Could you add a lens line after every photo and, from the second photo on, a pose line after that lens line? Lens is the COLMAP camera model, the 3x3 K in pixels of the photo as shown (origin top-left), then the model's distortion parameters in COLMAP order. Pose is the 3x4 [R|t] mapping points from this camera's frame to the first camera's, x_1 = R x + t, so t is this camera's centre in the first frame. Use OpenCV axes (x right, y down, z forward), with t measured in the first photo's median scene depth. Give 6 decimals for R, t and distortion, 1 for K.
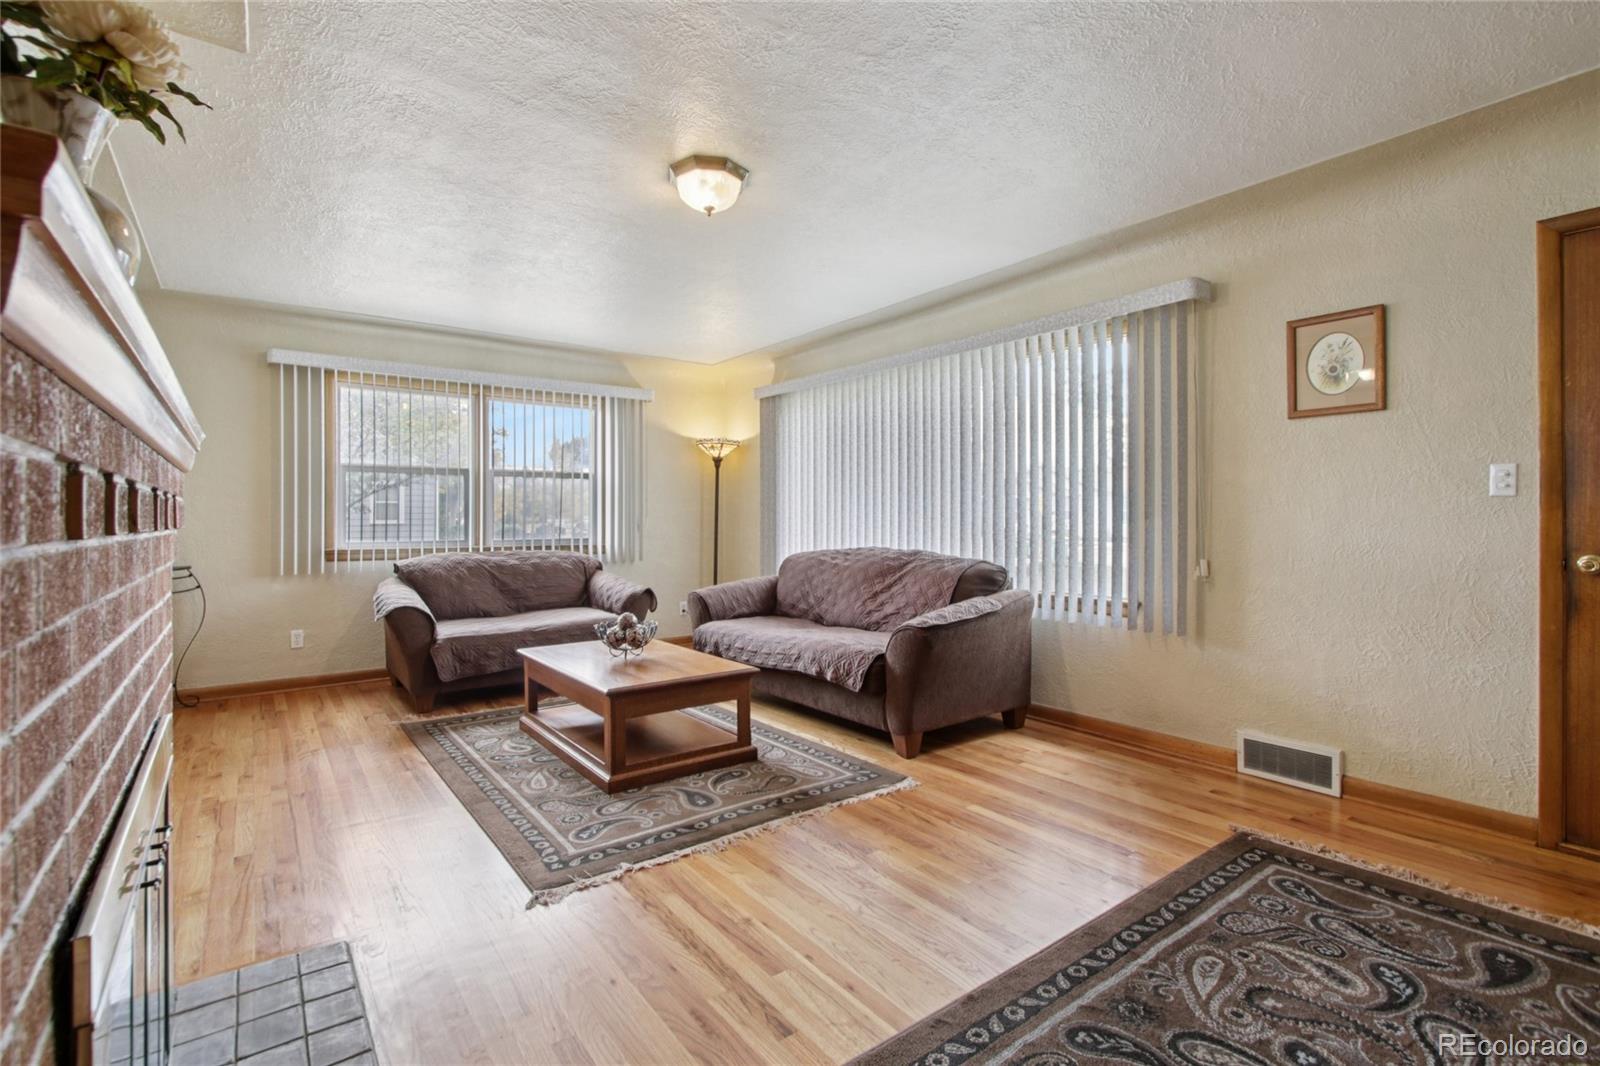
lens RADIAL K [[737.1, 0, 798.9], [0, 737.1, 524.4], [0, 0, 1]] dist [-0.017241, 0.000677]
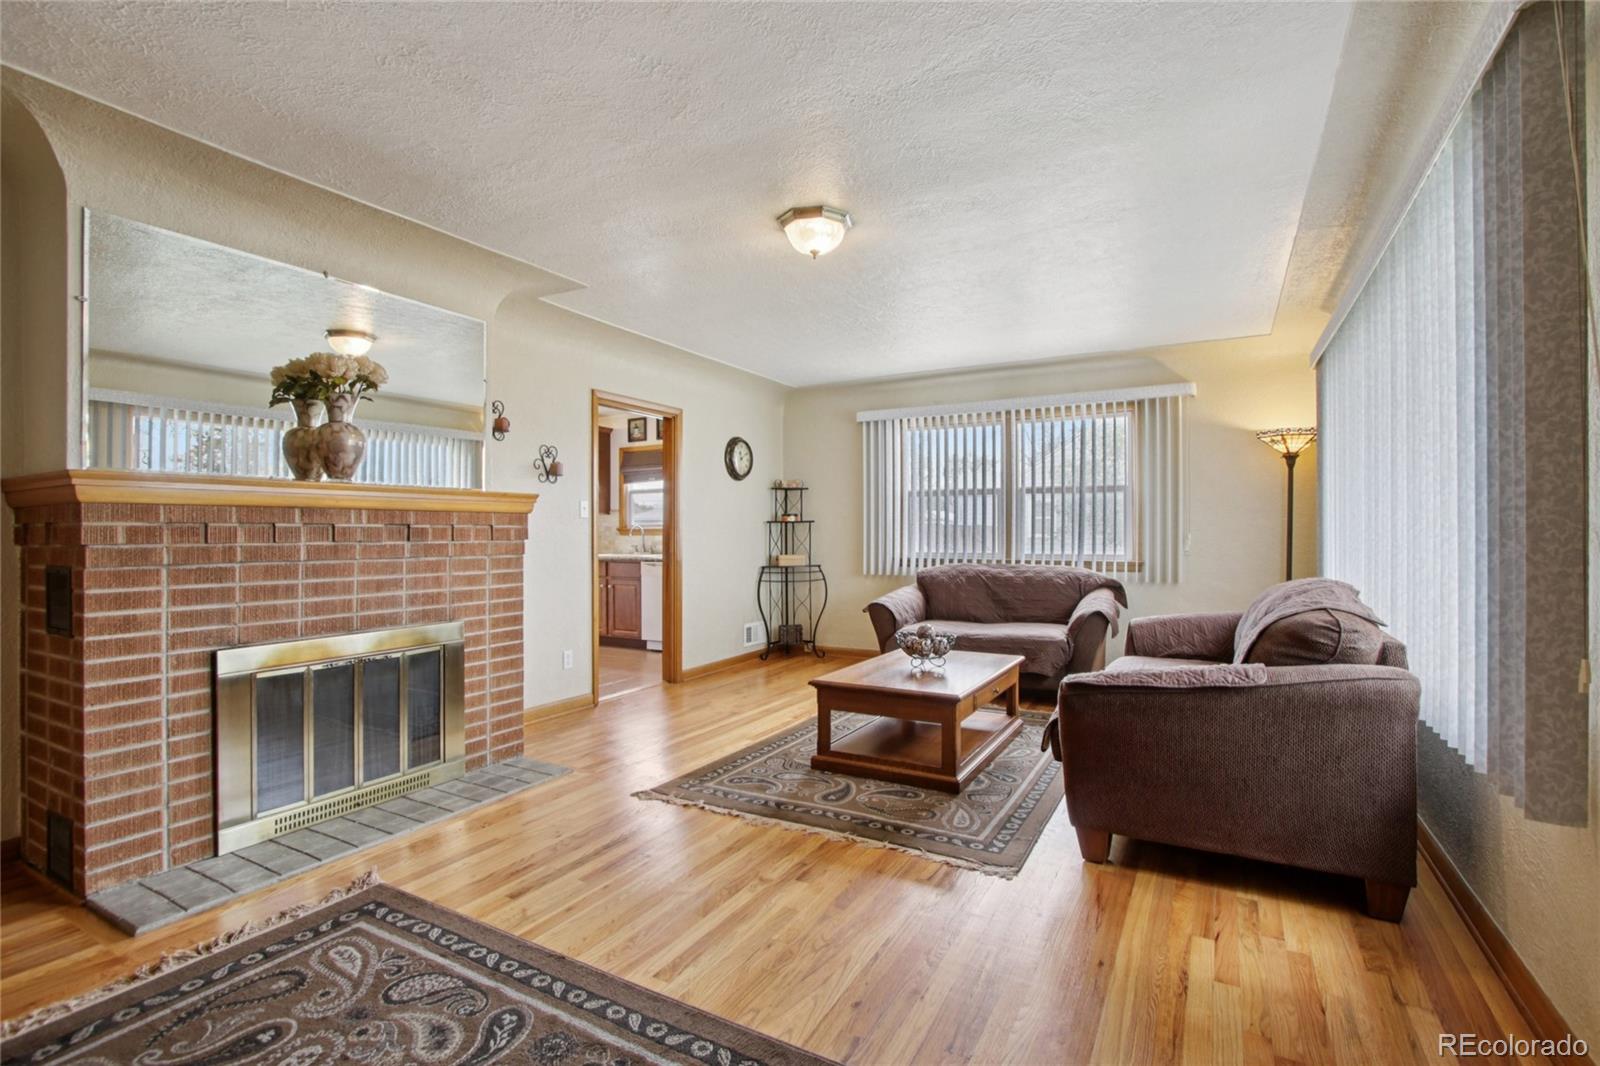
lens RADIAL K [[737.1, 0, 793.2], [0, 737.1, 535.6], [0, 0, 1]] dist [-0.017241, 0.000677]
pose [[0.396017, 0.003193, -0.918238, 0.815439], [-0.005880, 0.999982, 0.000941, -0.008020], [0.918224, 0.005026, 0.396029, 0.503020]]
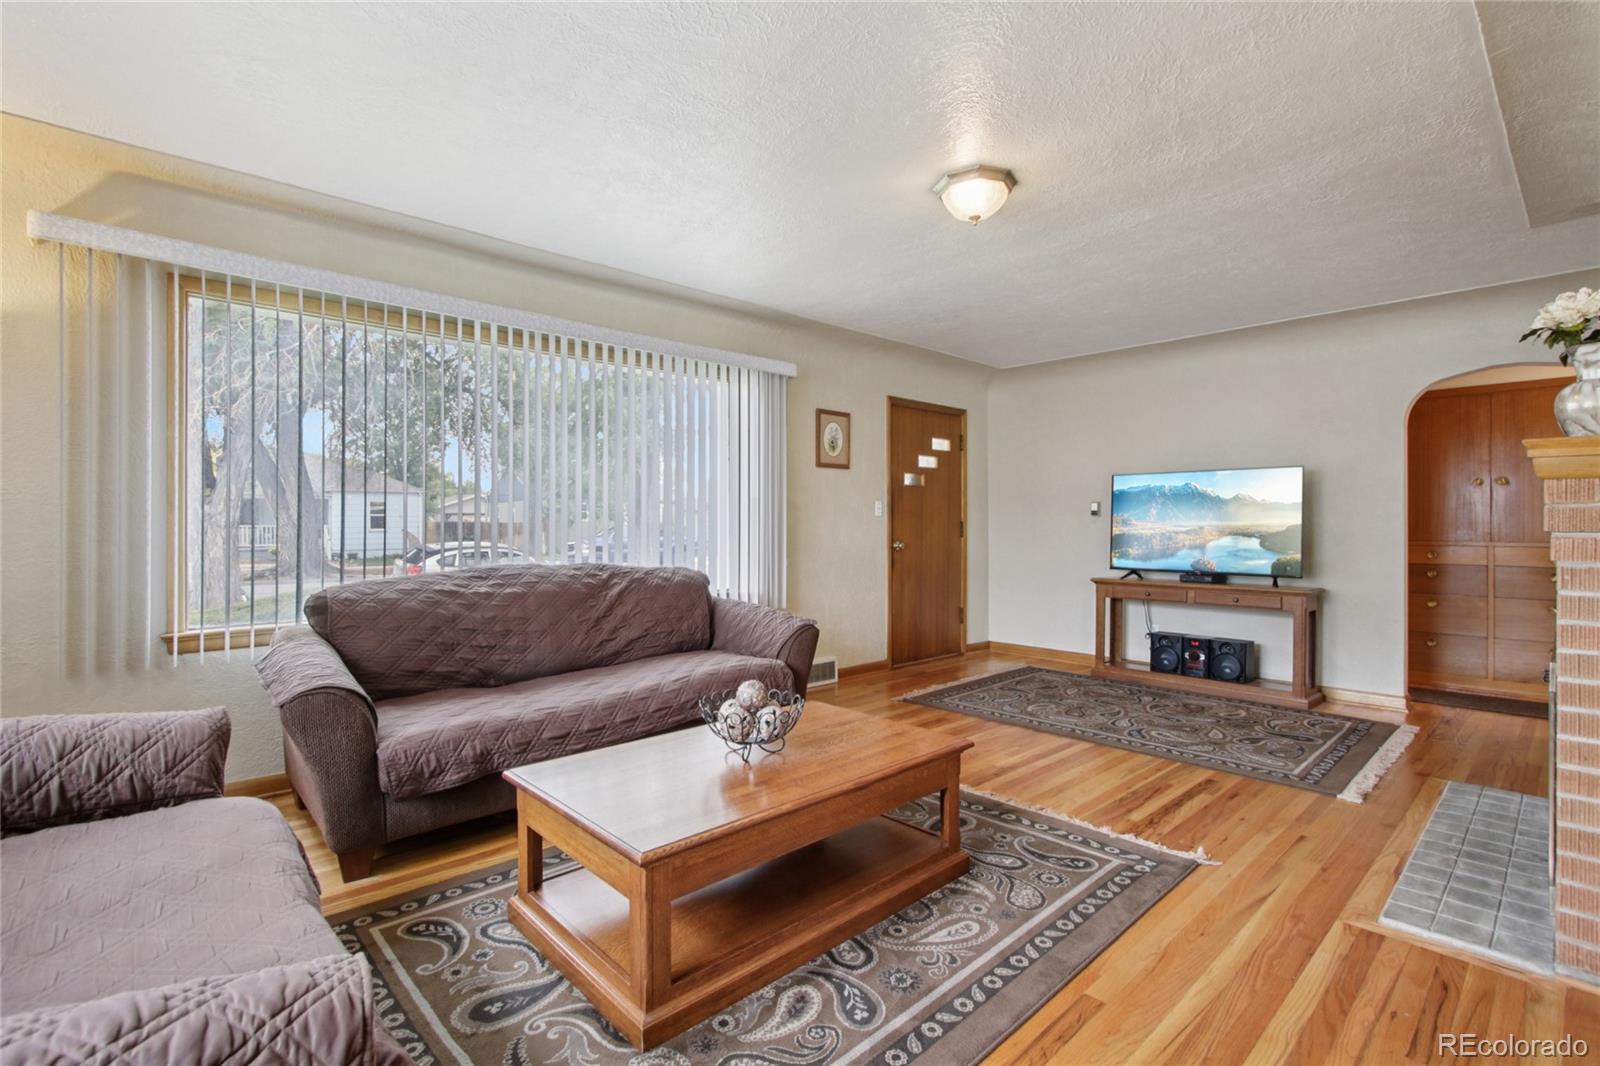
lens RADIAL K [[737.1, 0, 787.9], [0, 737.1, 532.3], [0, 0, 1]] dist [-0.017241, 0.000677]
pose [[-0.097506, -0.006429, 0.995214, -1.032671], [0.004841, 0.999964, 0.006934, -0.006412], [-0.995223, 0.005494, -0.097472, 1.273079]]
